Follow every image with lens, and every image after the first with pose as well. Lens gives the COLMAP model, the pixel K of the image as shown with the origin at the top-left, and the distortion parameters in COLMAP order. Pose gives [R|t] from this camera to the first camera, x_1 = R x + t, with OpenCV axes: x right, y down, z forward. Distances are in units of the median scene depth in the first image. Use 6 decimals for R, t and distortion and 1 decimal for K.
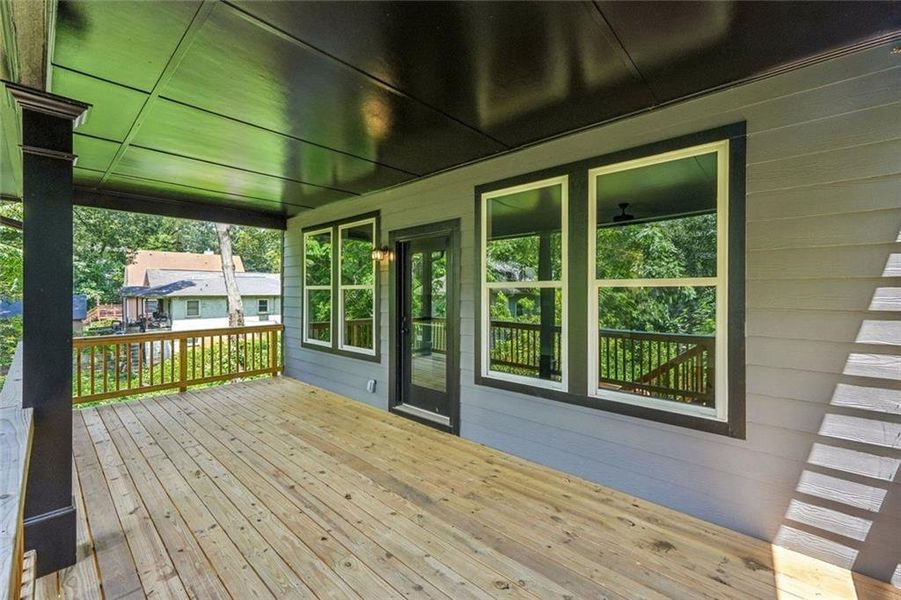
lens RADIAL K [[373.1, 0, 456.1], [0, 373.1, 297.3], [0, 0, 1]] dist [0.001398, -0.000106]
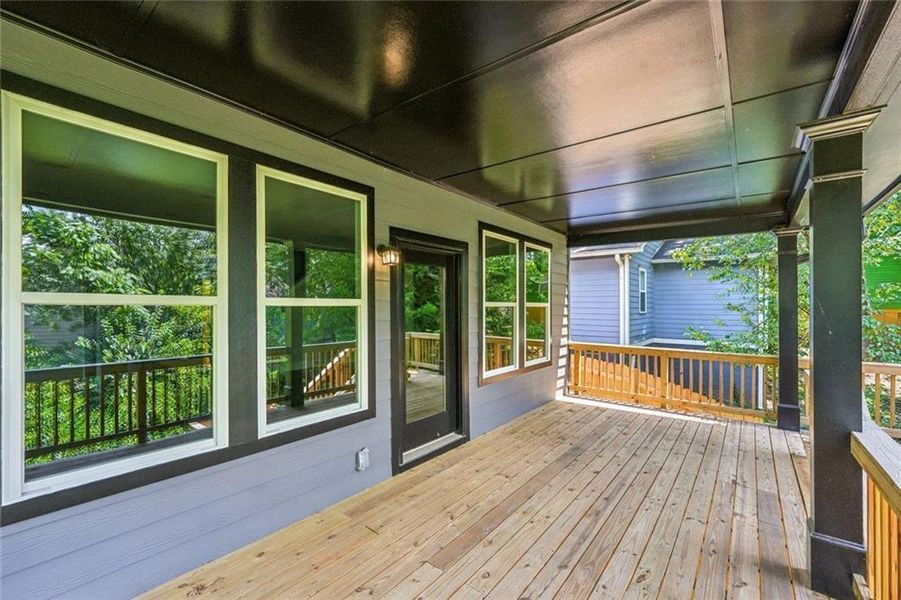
lens RADIAL K [[373.1, 0, 456.1], [0, 373.1, 297.3], [0, 0, 1]] dist [0.001398, -0.000106]
pose [[-0.062058, 0.022165, 0.997826, -1.168746], [0.010002, 0.999717, -0.021585, -0.026838], [-0.998022, 0.008641, -0.062262, 1.180972]]
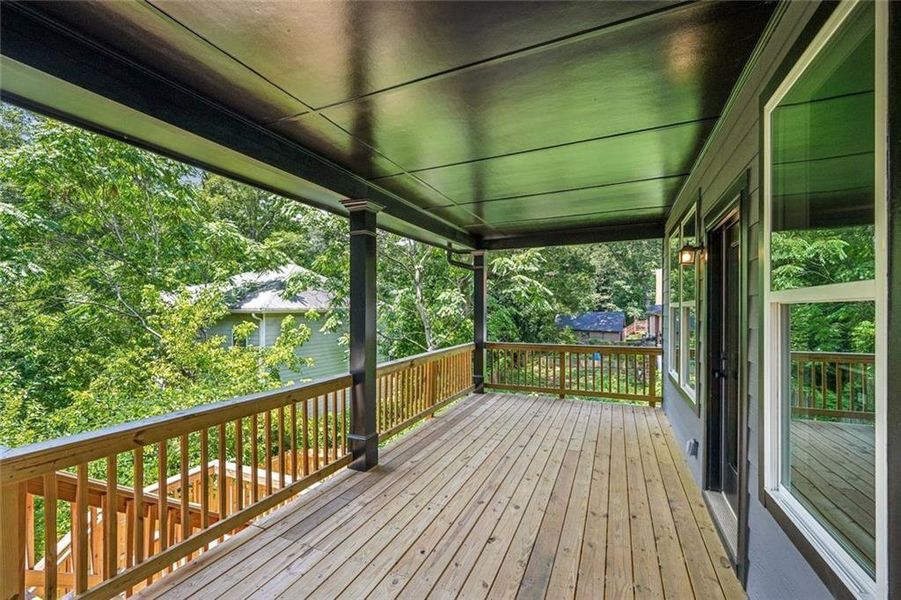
lens RADIAL K [[386.1, 0, 441.0], [0, 386.1, 309.9], [0, 0, 1]] dist [-0.000574, -0.000083]
pose [[0.295450, 0.001594, -0.955357, 0.425690], [-0.015902, 0.999868, -0.003249, -0.009209], [0.955226, 0.016152, 0.295437, 0.460233]]
